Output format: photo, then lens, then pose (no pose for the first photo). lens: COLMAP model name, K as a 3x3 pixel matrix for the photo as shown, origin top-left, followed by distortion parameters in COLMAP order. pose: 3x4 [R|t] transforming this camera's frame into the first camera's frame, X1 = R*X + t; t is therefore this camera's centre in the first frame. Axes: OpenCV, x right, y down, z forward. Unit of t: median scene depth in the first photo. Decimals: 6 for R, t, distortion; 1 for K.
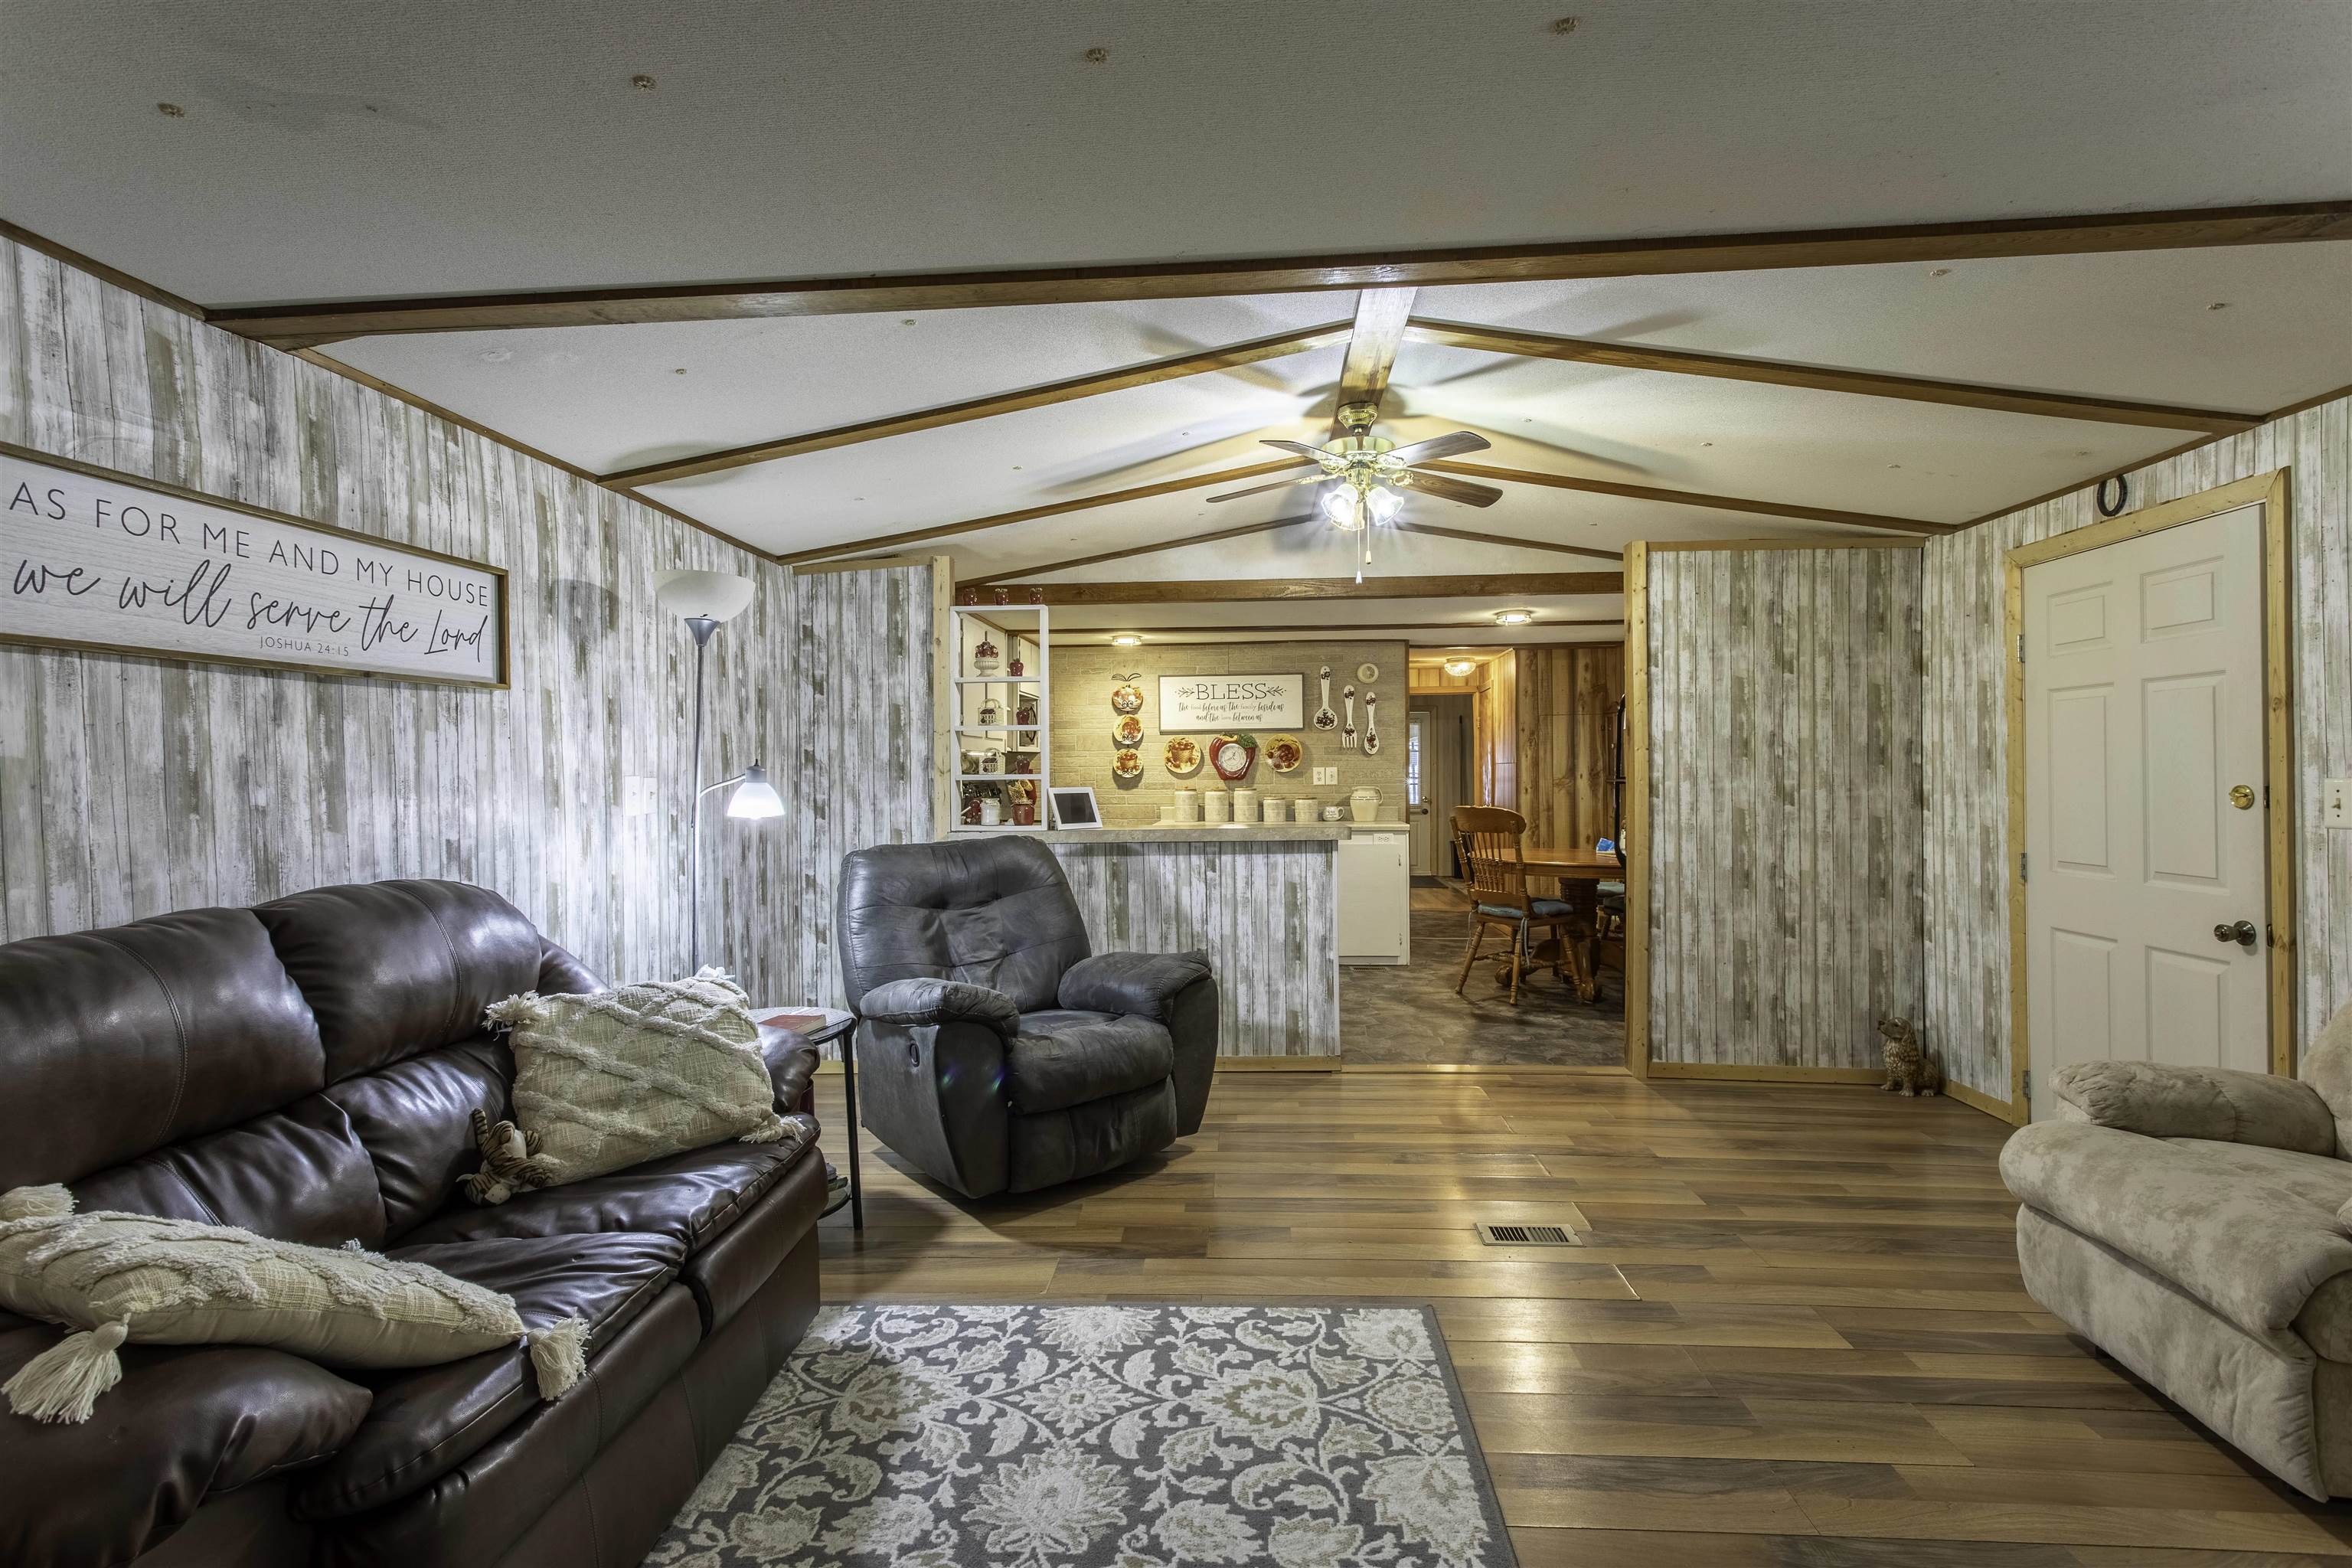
lens RADIAL K [[1145.6, 0, 1213.0], [0, 1145.6, 770.7], [0, 0, 1]] dist [-0.000256, 0.000985]
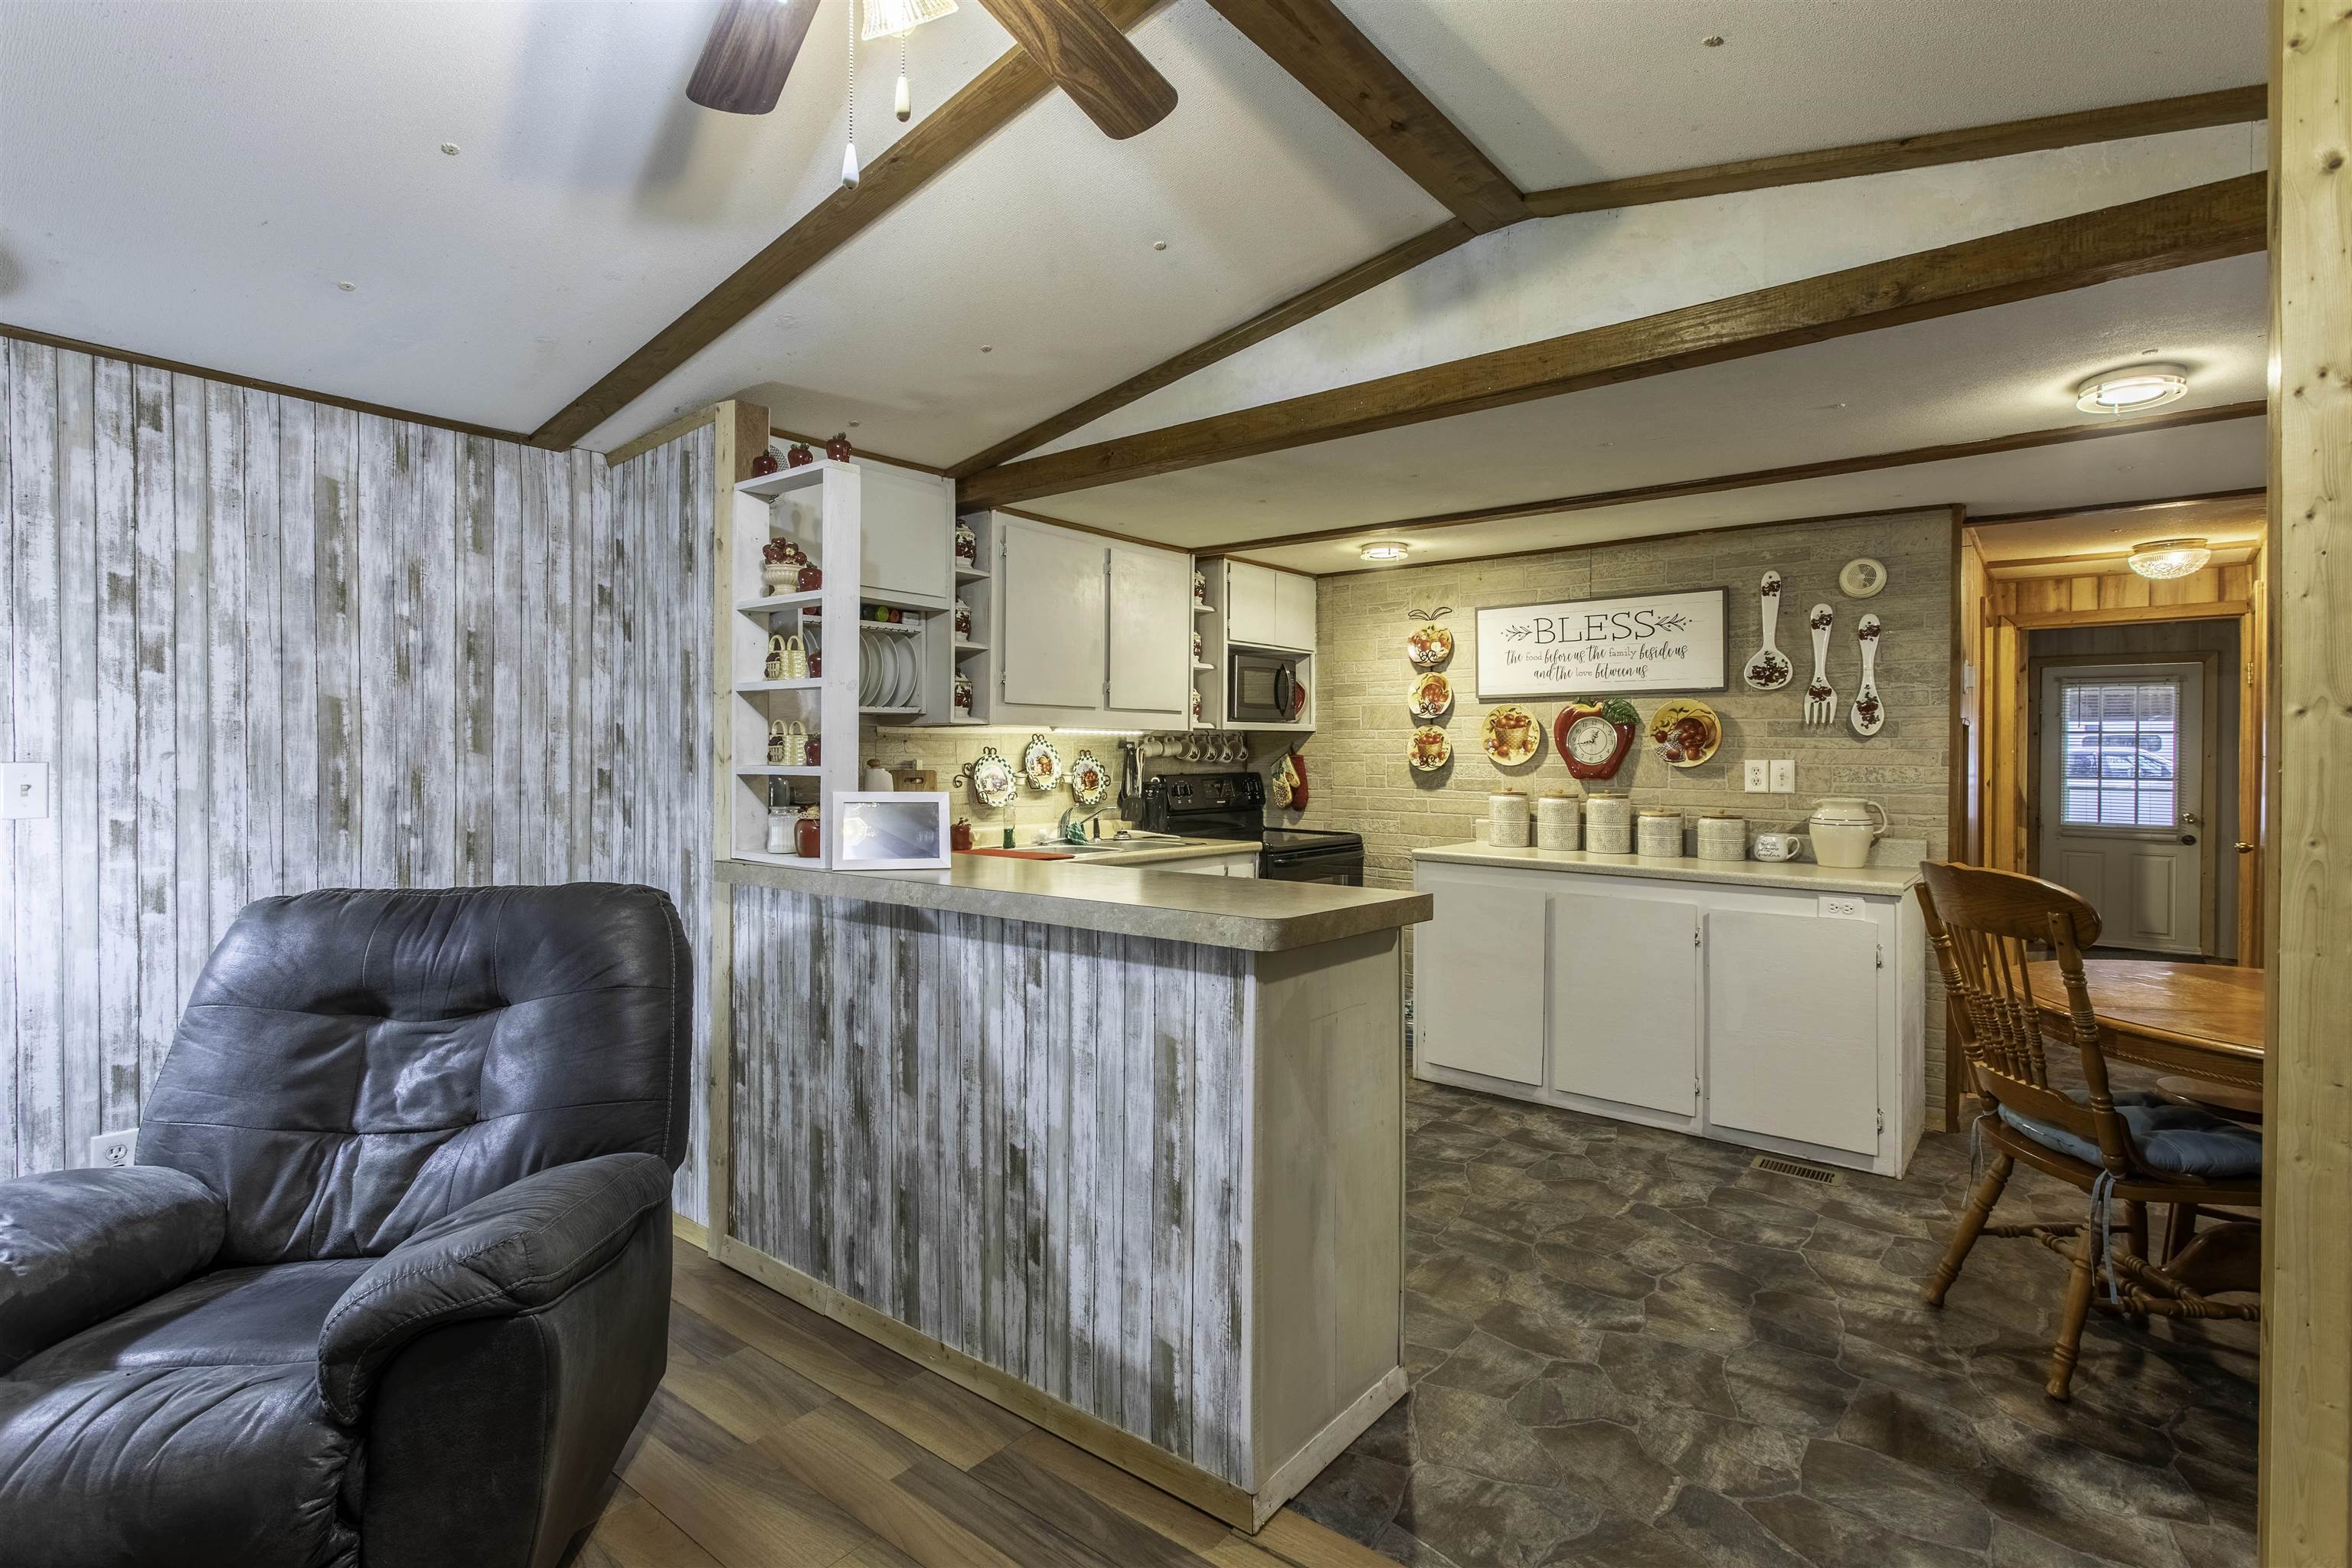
lens RADIAL K [[1145.6, 0, 1186.9], [0, 1145.6, 754.1], [0, 0, 1]] dist [-0.000256, 0.000985]
pose [[0.805754, 0.012886, -0.592110, 0.319316], [-0.012598, 0.999910, 0.004618, -0.007682], [0.592116, 0.003738, 0.805844, 0.661641]]
